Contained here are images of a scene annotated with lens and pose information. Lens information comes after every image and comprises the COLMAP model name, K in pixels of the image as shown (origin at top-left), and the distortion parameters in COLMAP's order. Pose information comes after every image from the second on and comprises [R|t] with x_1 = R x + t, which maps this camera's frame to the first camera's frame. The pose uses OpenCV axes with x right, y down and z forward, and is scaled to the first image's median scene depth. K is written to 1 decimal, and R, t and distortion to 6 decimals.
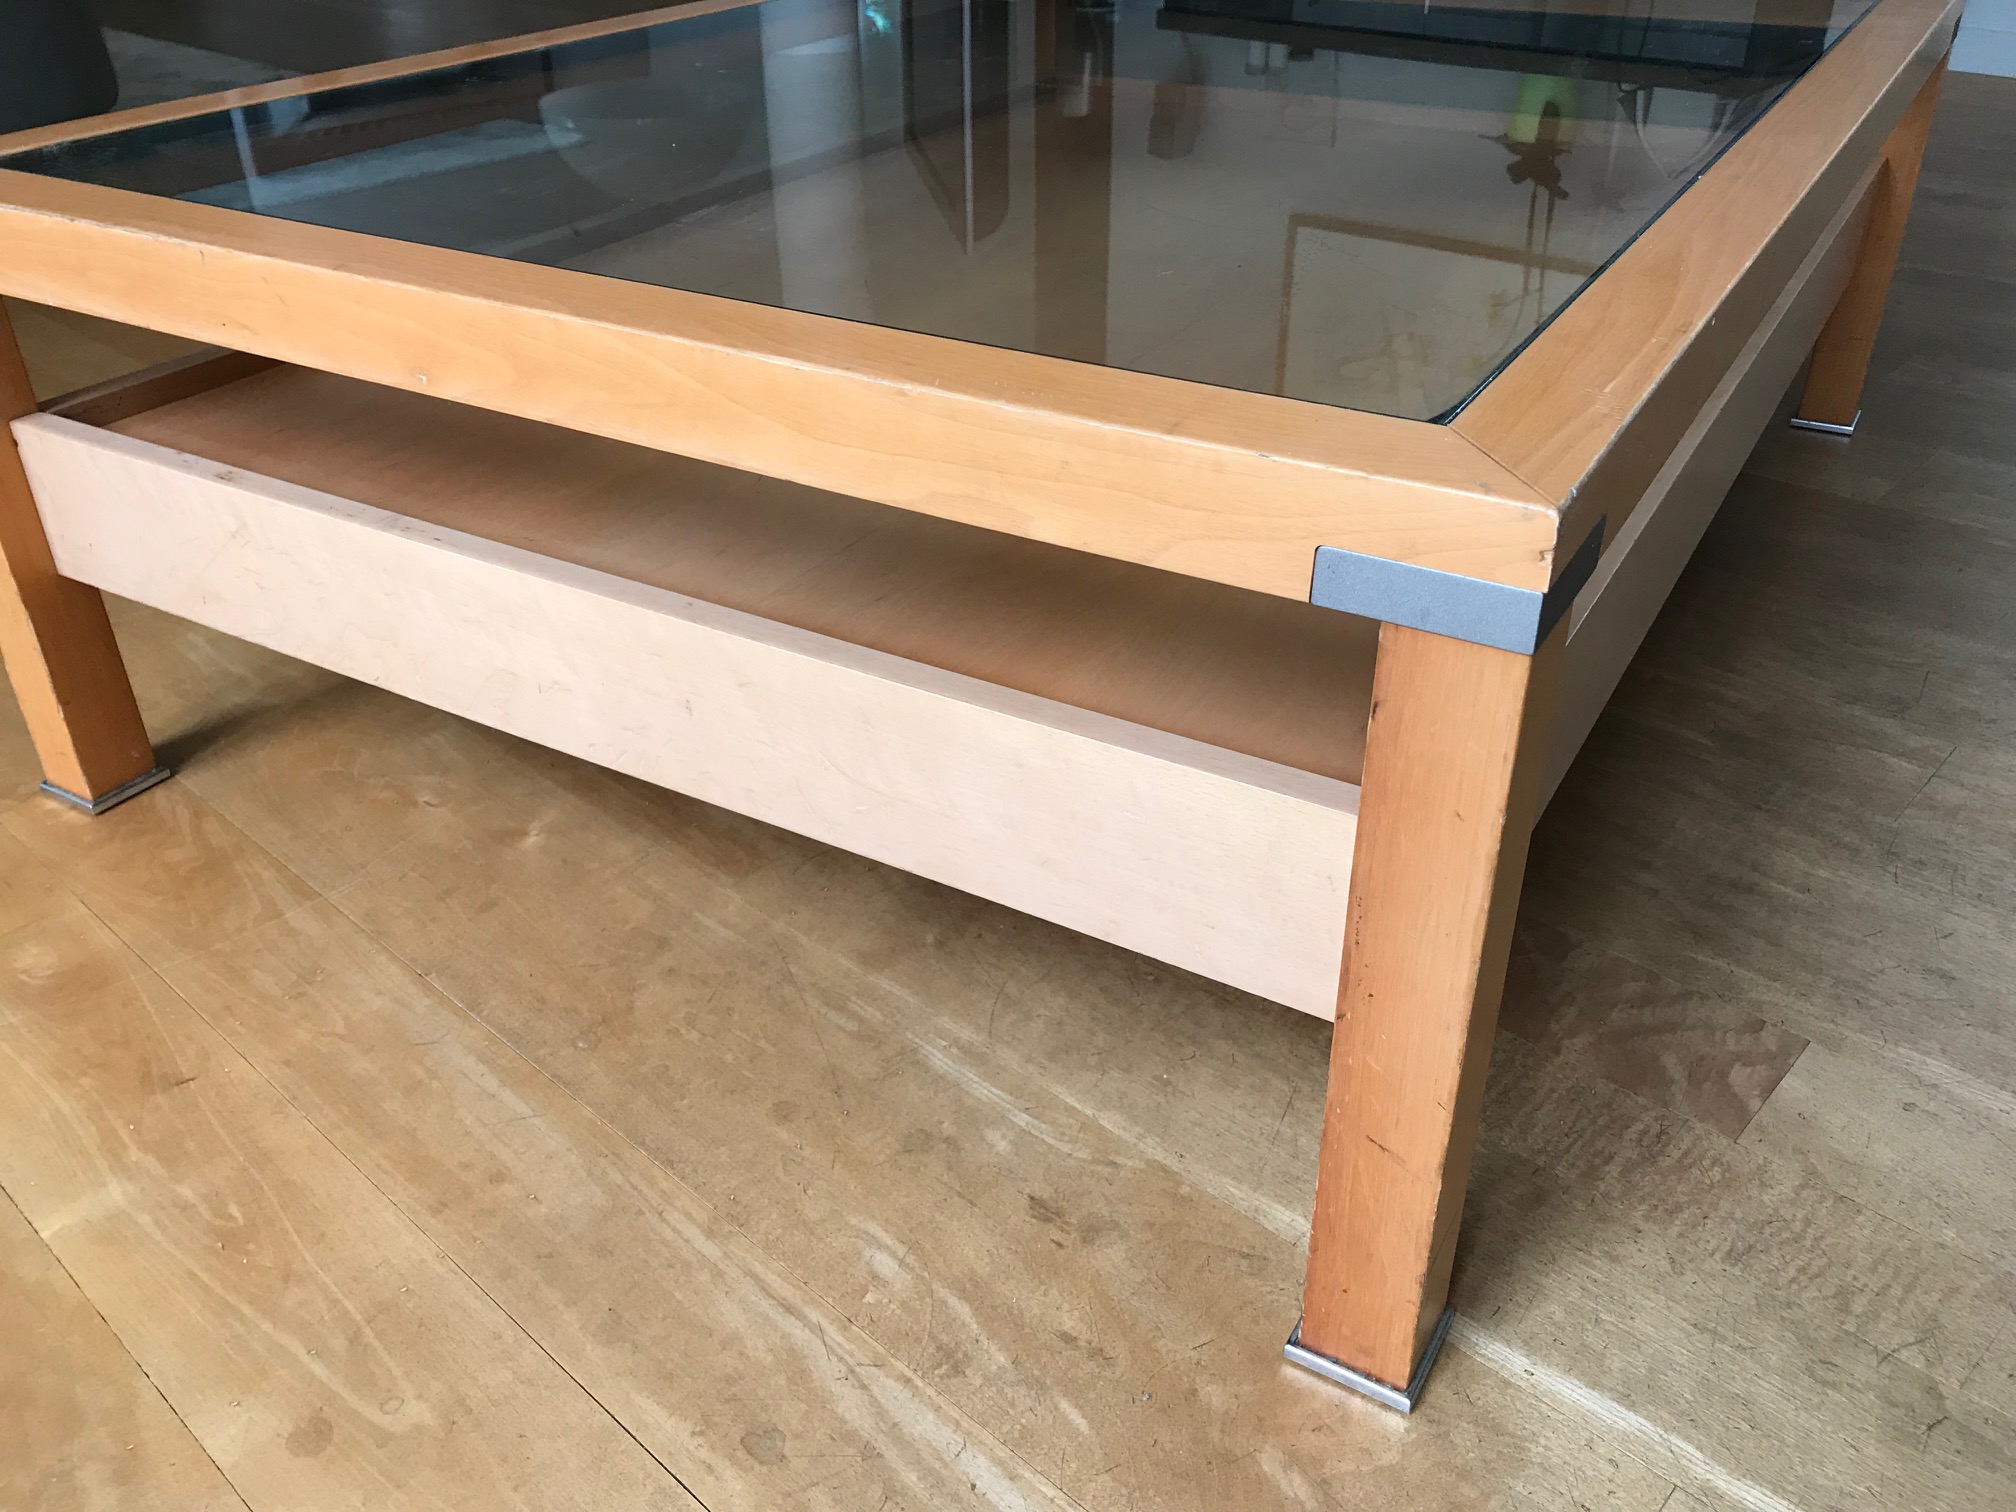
lens RADIAL K [[1680.7, 0, 1008.0], [0, 1680.7, 756.0], [0, 0, 1]] dist [-0.006415, -0.007303]
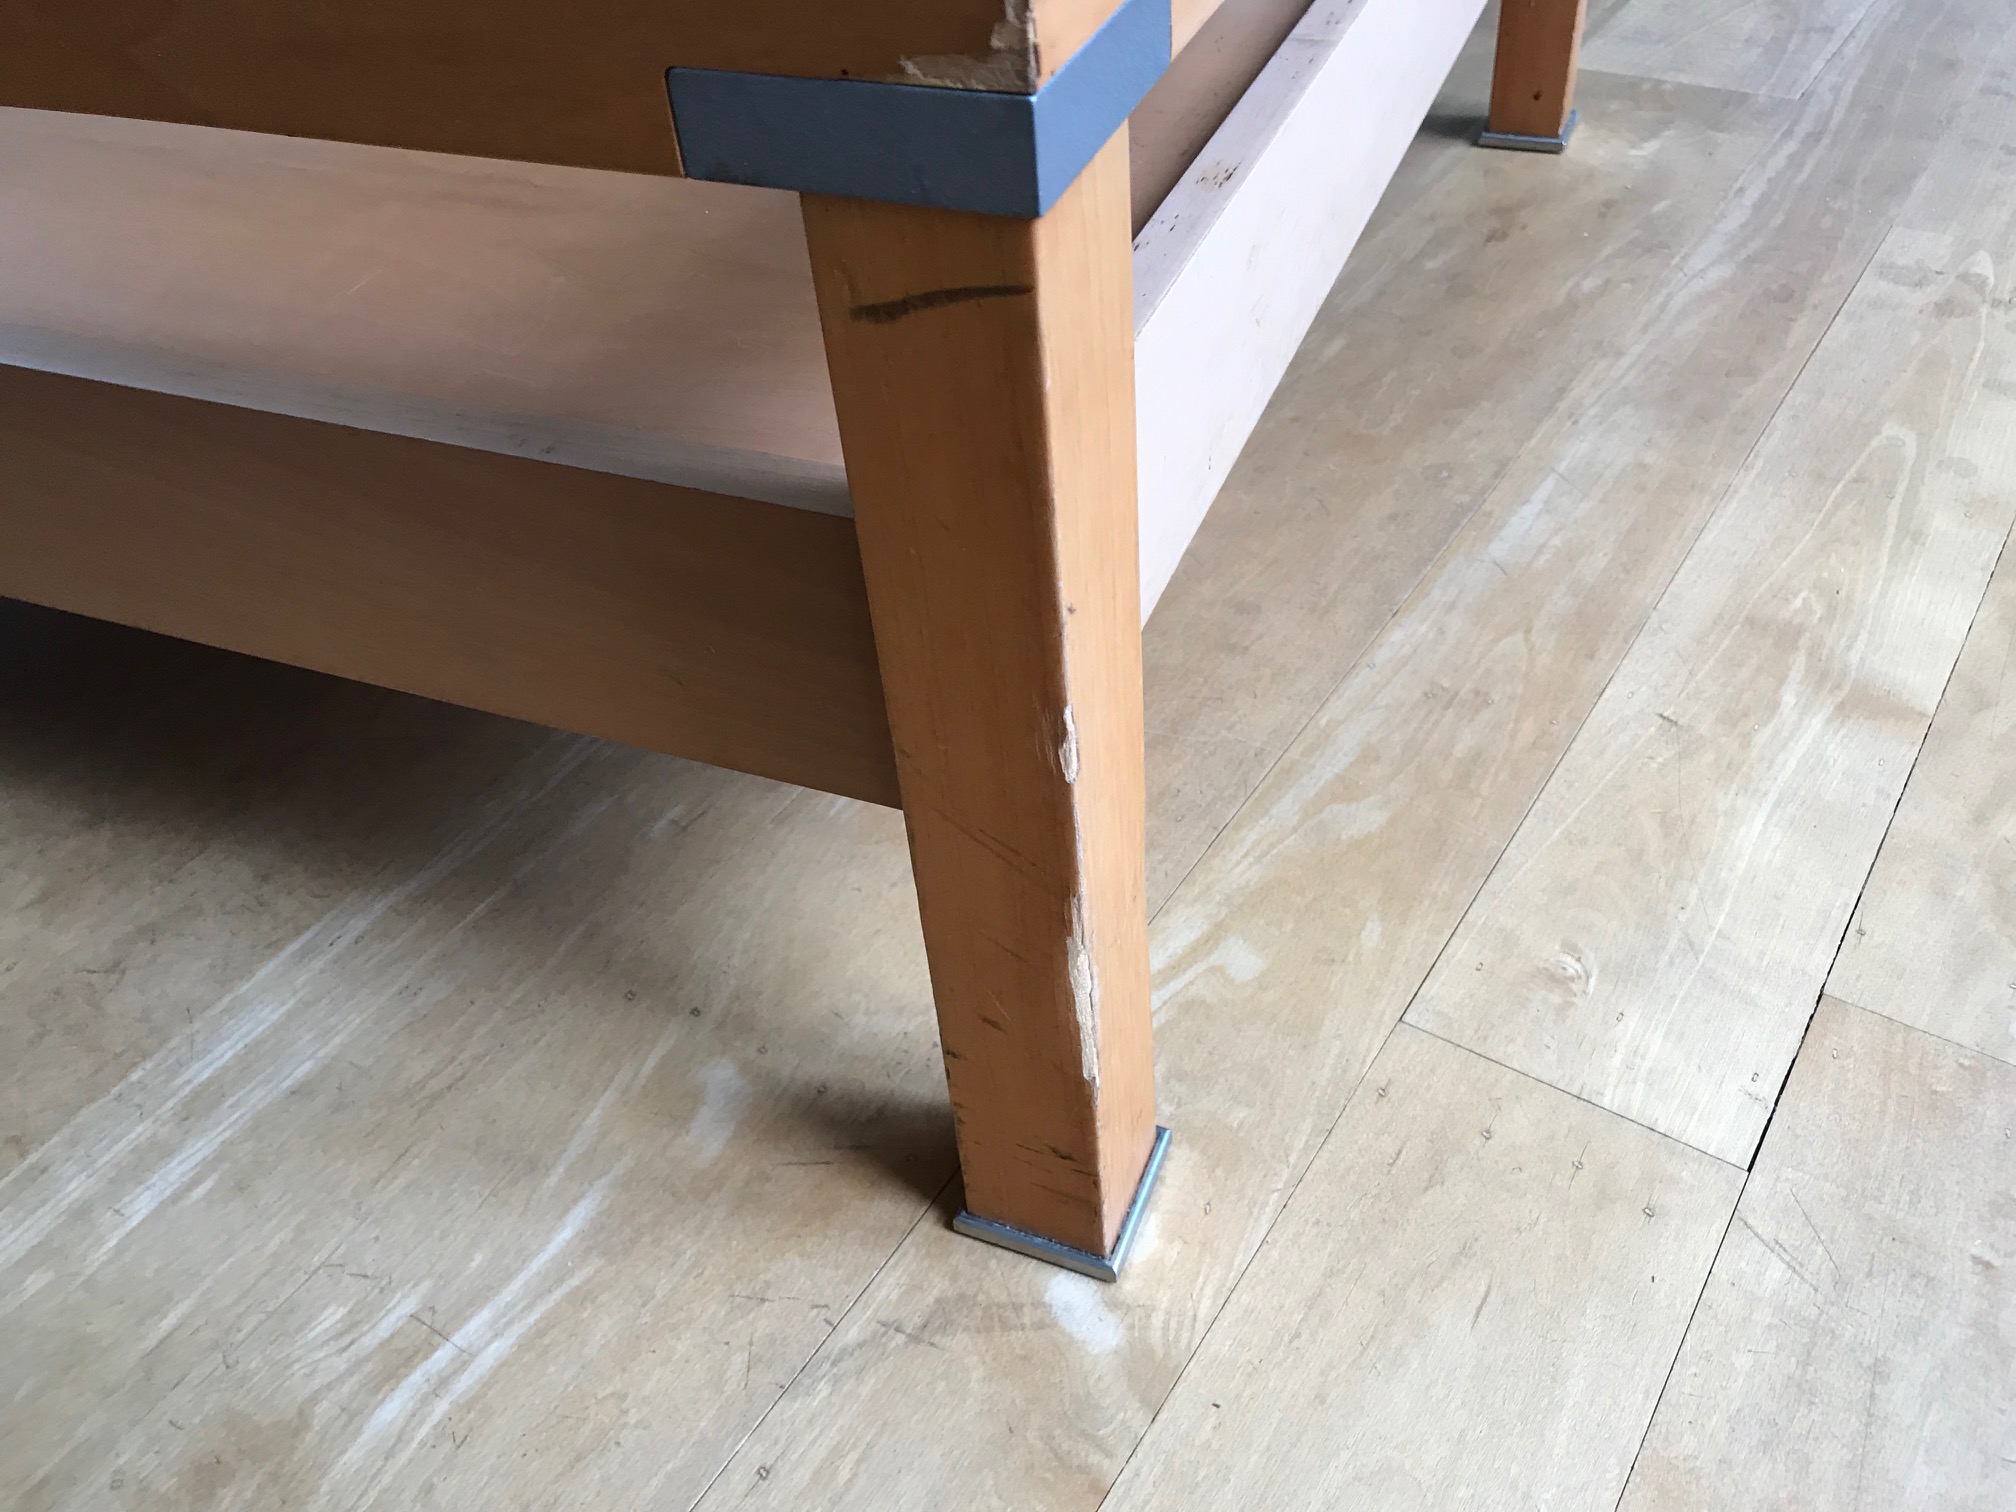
lens RADIAL K [[1680.7, 0, 1008.0], [0, 1680.7, 756.0], [0, 0, 1]] dist [-0.006415, -0.007303]
pose [[-0.147400, -0.653506, 0.742431, -1.280368], [0.577620, 0.552451, 0.600960, -0.568281], [-0.802888, 0.517424, 0.296046, 1.235308]]
